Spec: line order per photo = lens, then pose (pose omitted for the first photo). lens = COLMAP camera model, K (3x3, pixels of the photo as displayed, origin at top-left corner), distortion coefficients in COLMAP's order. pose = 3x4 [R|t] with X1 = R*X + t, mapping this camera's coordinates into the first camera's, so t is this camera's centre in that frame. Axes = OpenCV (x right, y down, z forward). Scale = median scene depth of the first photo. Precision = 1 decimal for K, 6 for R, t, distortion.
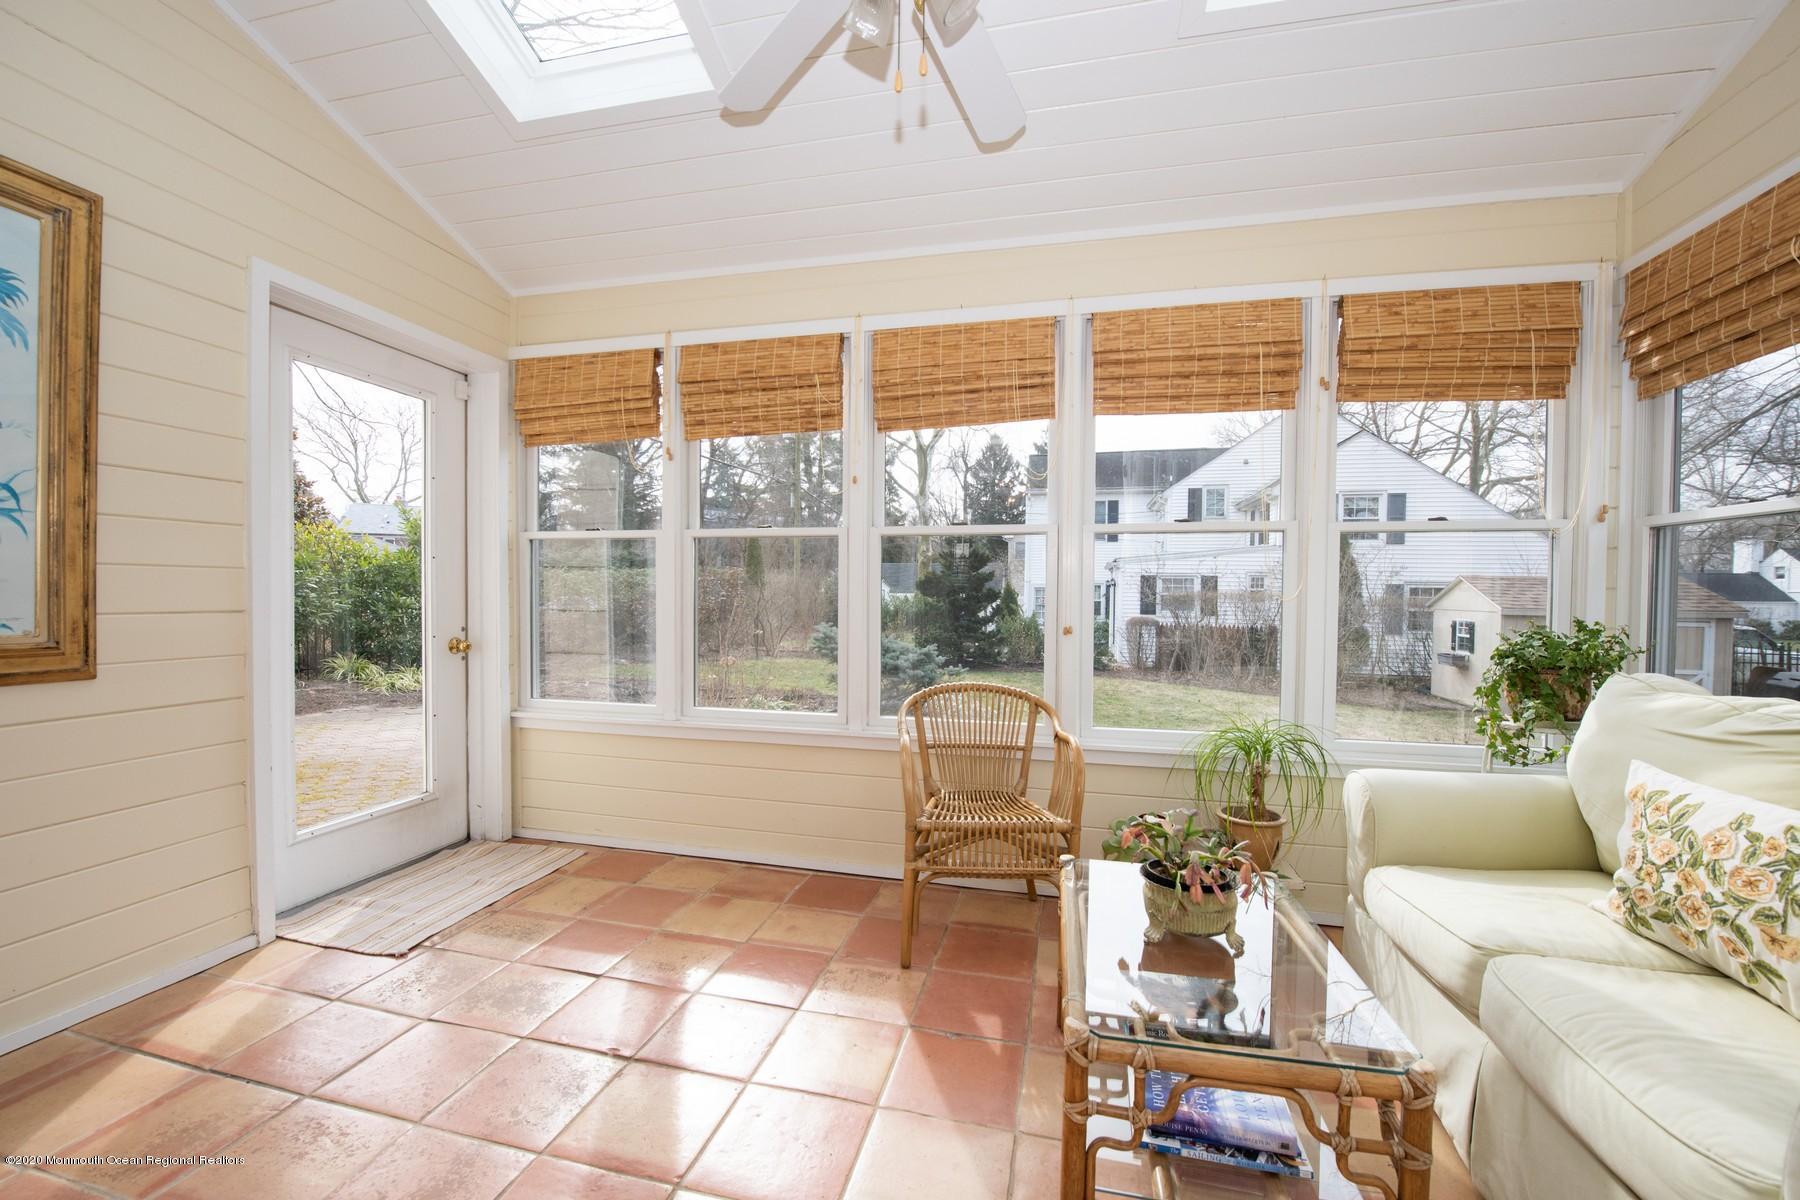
lens RADIAL K [[707.1, 0, 894.2], [0, 707.1, 605.7], [0, 0, 1]] dist [0.020357, -0.004369]
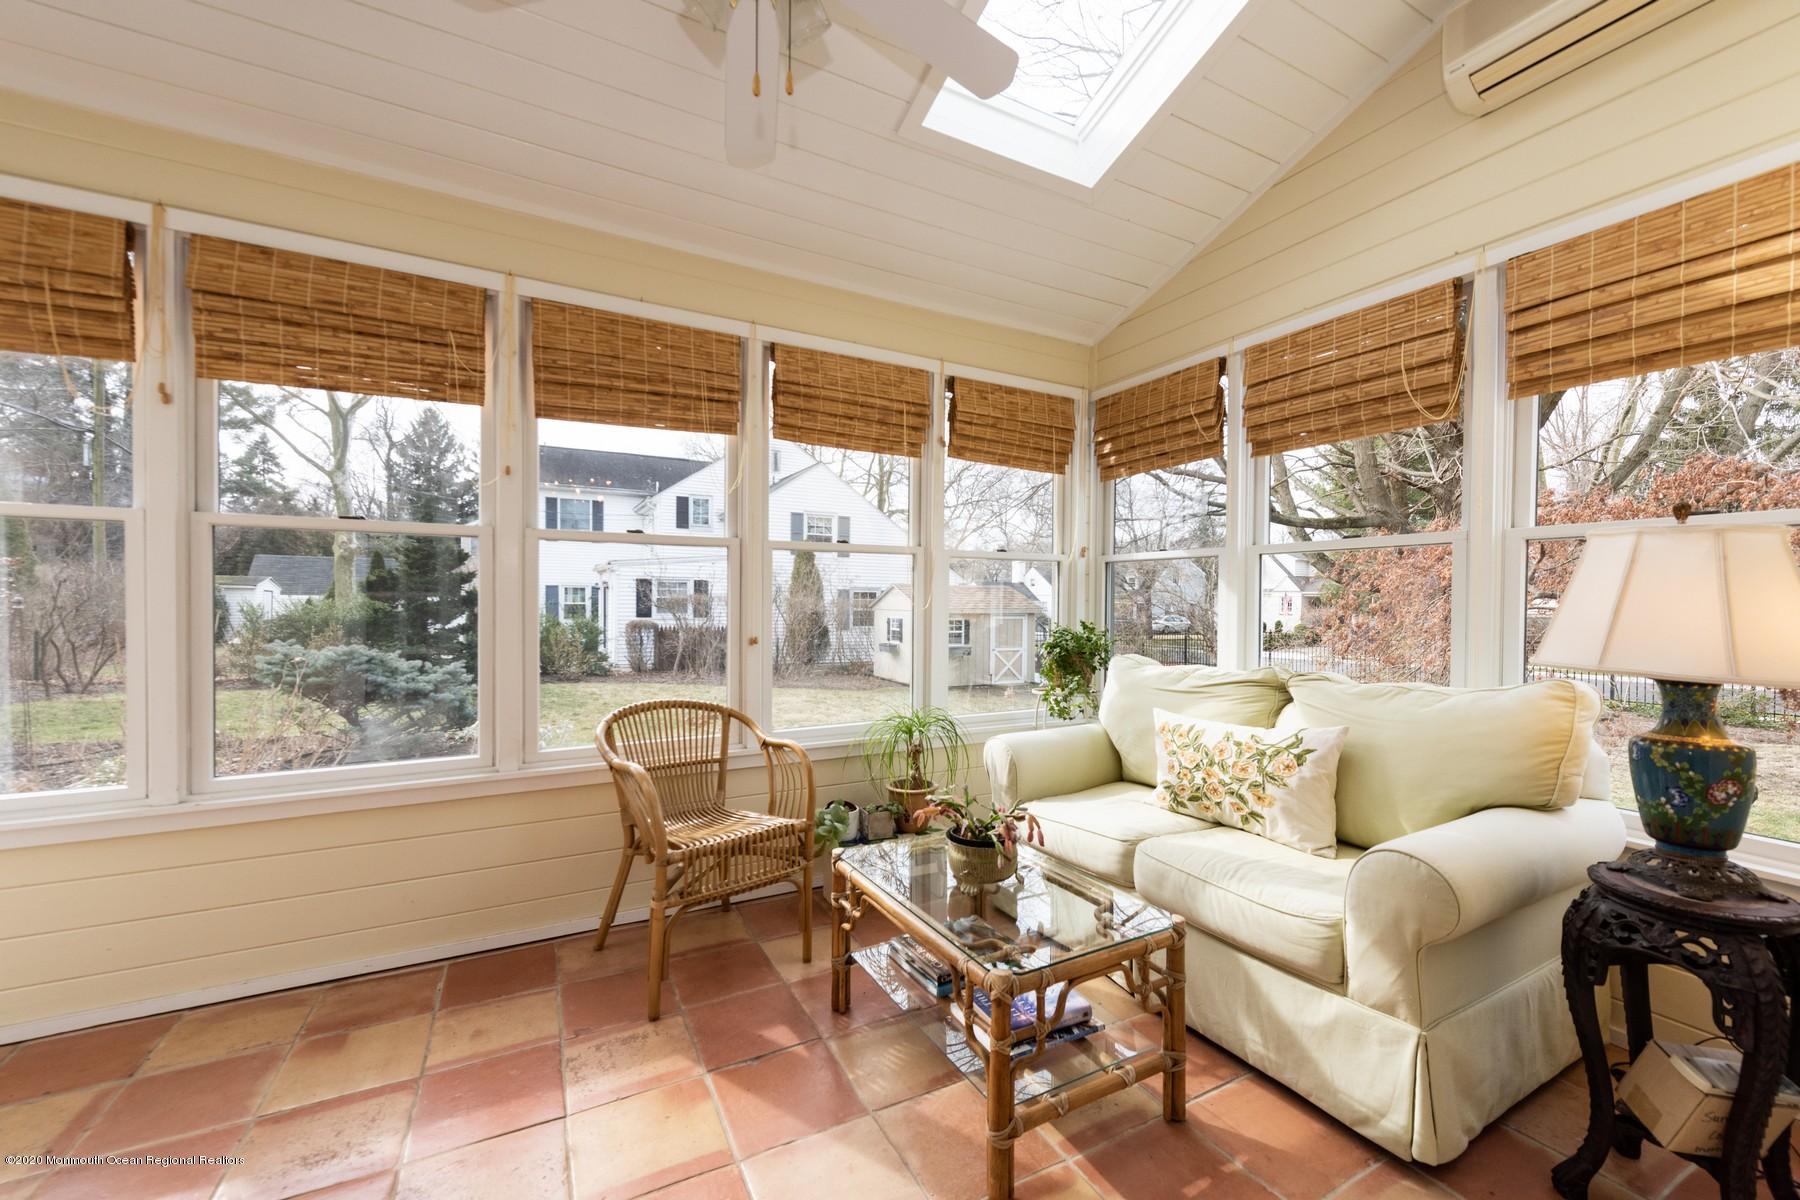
lens RADIAL K [[707.1, 0, 869.0], [0, 707.1, 605.6], [0, 0, 1]] dist [0.020357, -0.004369]
pose [[0.766141, -0.009205, 0.642606, -0.290340], [0.010202, 0.999946, 0.002160, -0.017884], [-0.642591, 0.004901, 0.766193, 0.096218]]
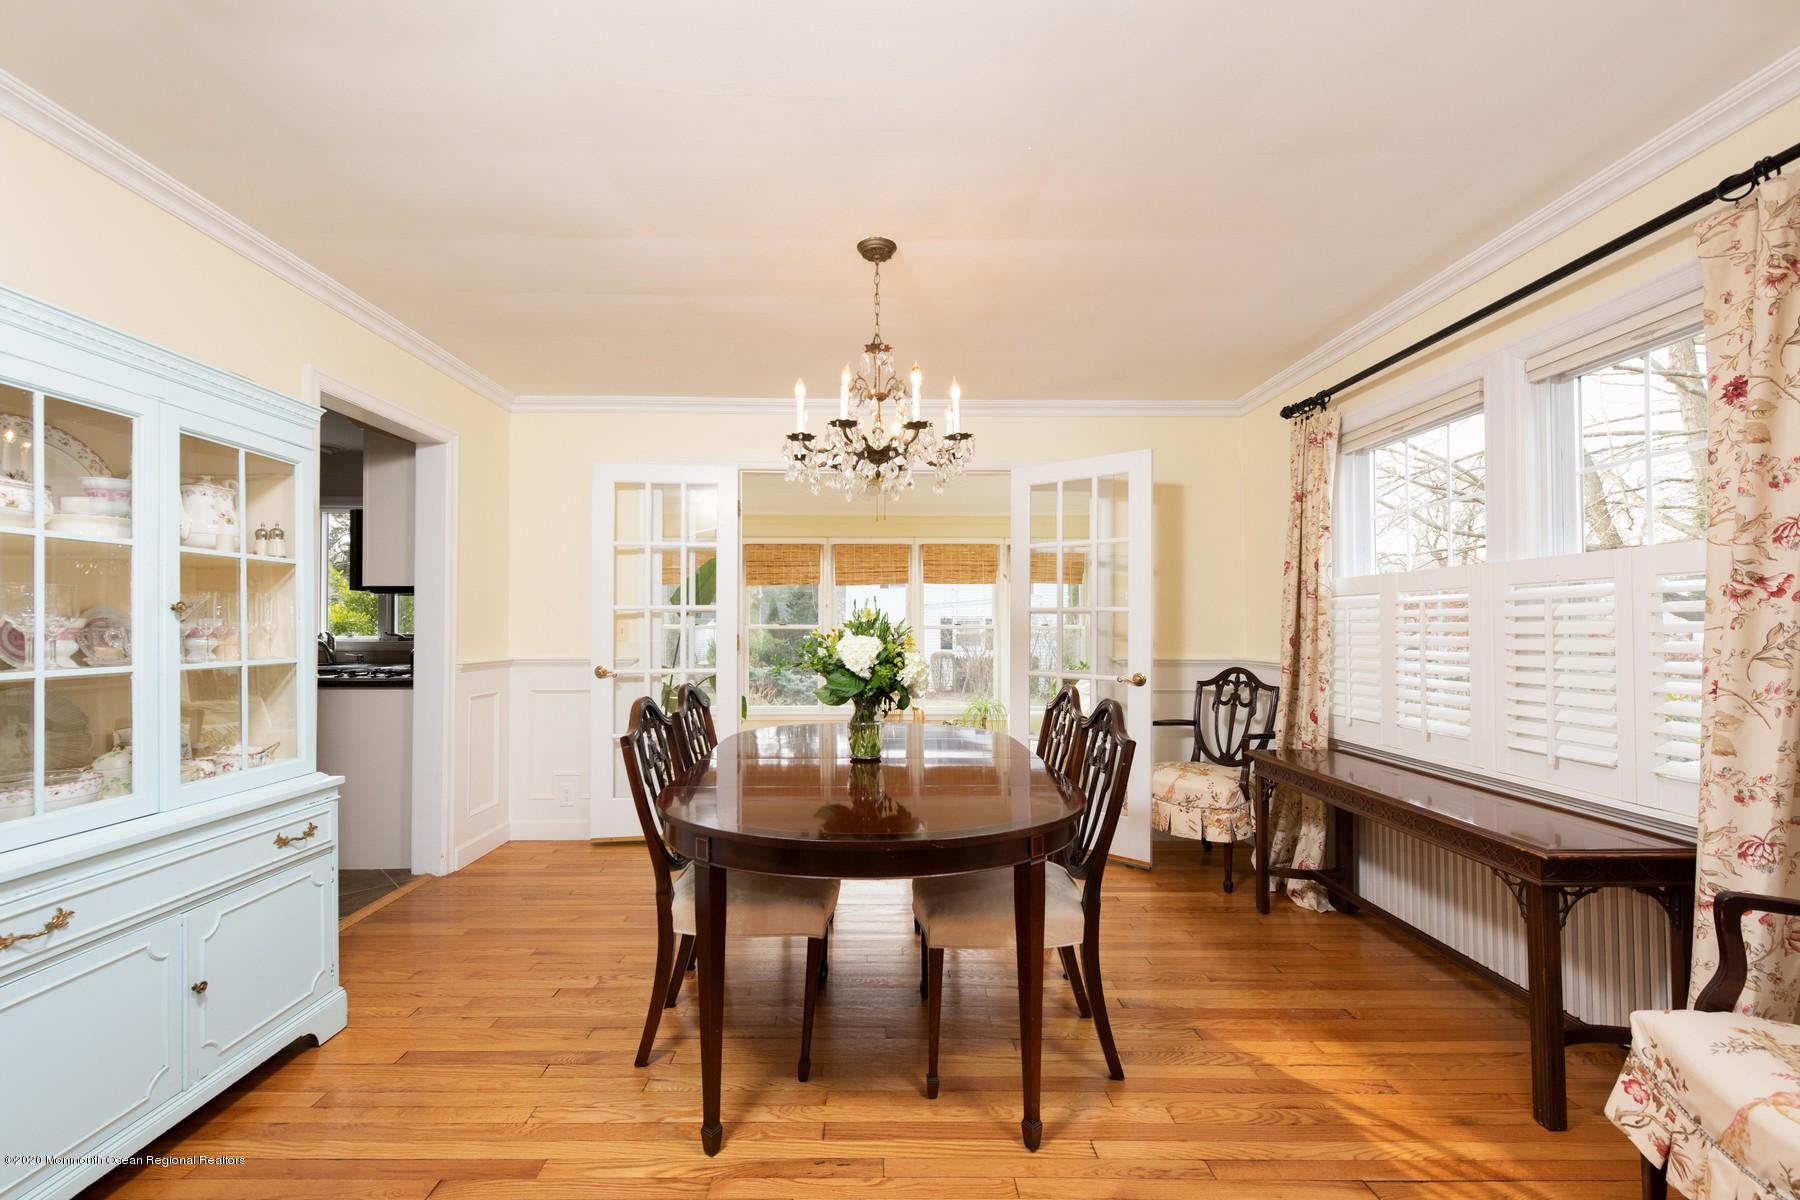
lens RADIAL K [[707.1, 0, 865.3], [0, 707.1, 615.1], [0, 0, 1]] dist [0.020357, -0.004369]
pose [[0.973844, -0.007970, 0.227080, -0.505383], [0.015480, 0.999390, -0.031310, -0.075798], [-0.226692, 0.034006, 0.973373, -1.435010]]
